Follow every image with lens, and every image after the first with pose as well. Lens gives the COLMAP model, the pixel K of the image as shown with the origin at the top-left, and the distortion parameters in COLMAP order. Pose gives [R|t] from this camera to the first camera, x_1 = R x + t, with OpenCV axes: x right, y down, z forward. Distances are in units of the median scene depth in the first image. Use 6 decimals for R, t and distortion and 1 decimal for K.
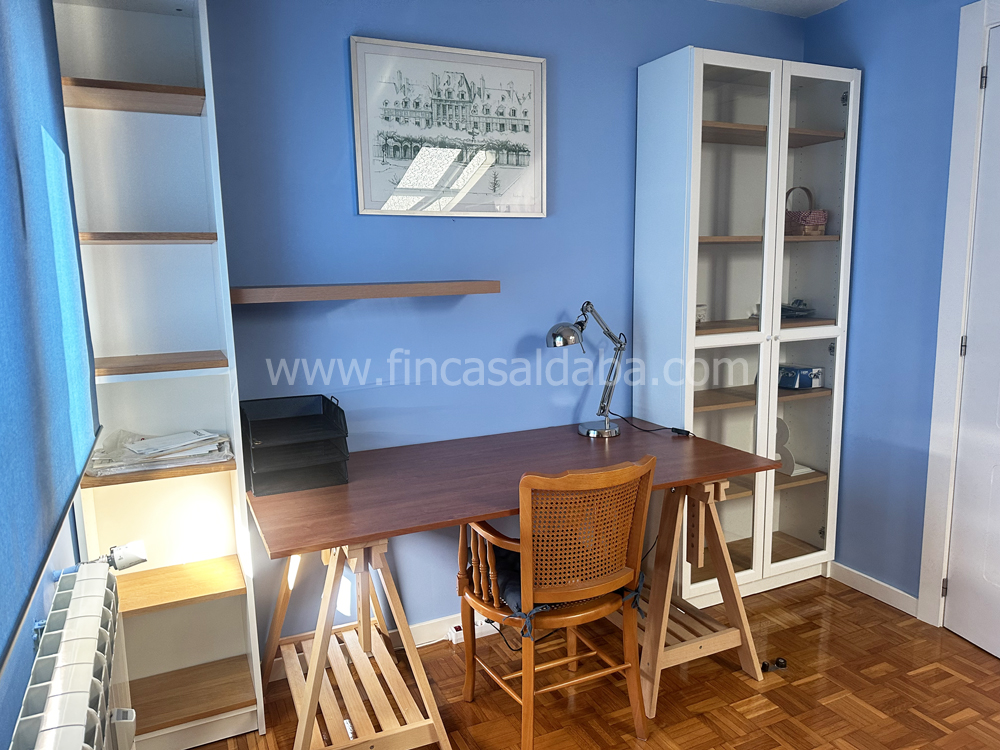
lens RADIAL K [[709.6, 0, 500.4], [0, 709.6, 376.9], [0, 0, 1]] dist [0.063294, -0.075764]
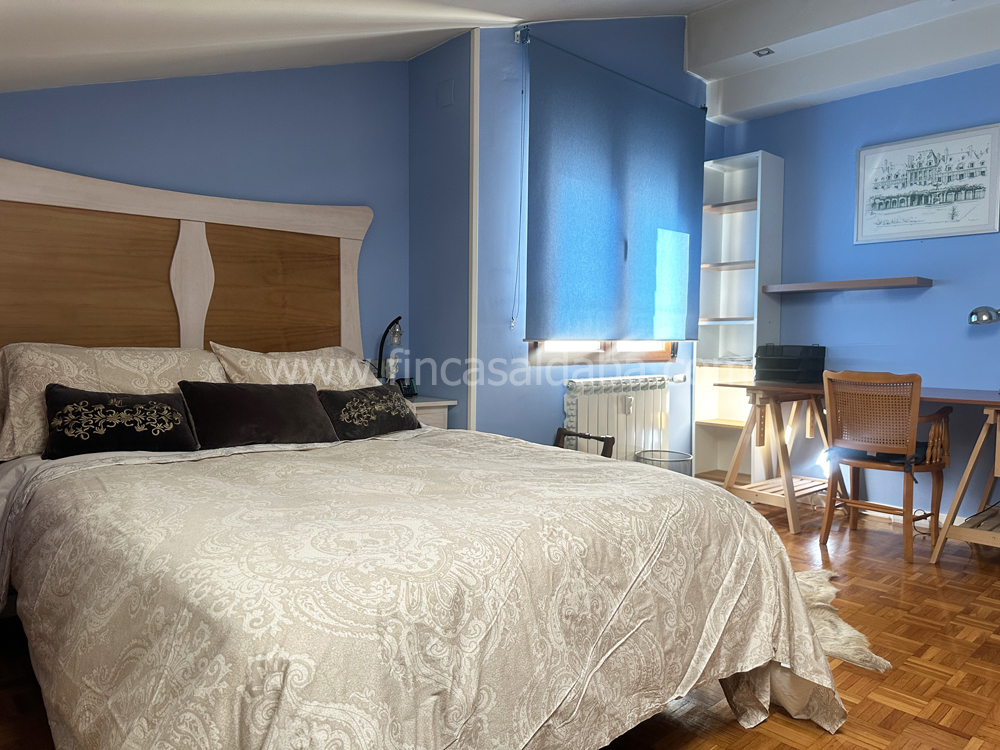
lens RADIAL K [[709.6, 0, 523.1], [0, 709.6, 379.7], [0, 0, 1]] dist [0.063294, -0.075764]
pose [[0.321865, 0.076424, -0.943696, 1.196942], [-0.158359, 0.987041, 0.025923, 0.181455], [0.933448, 0.141099, 0.329796, -0.299839]]
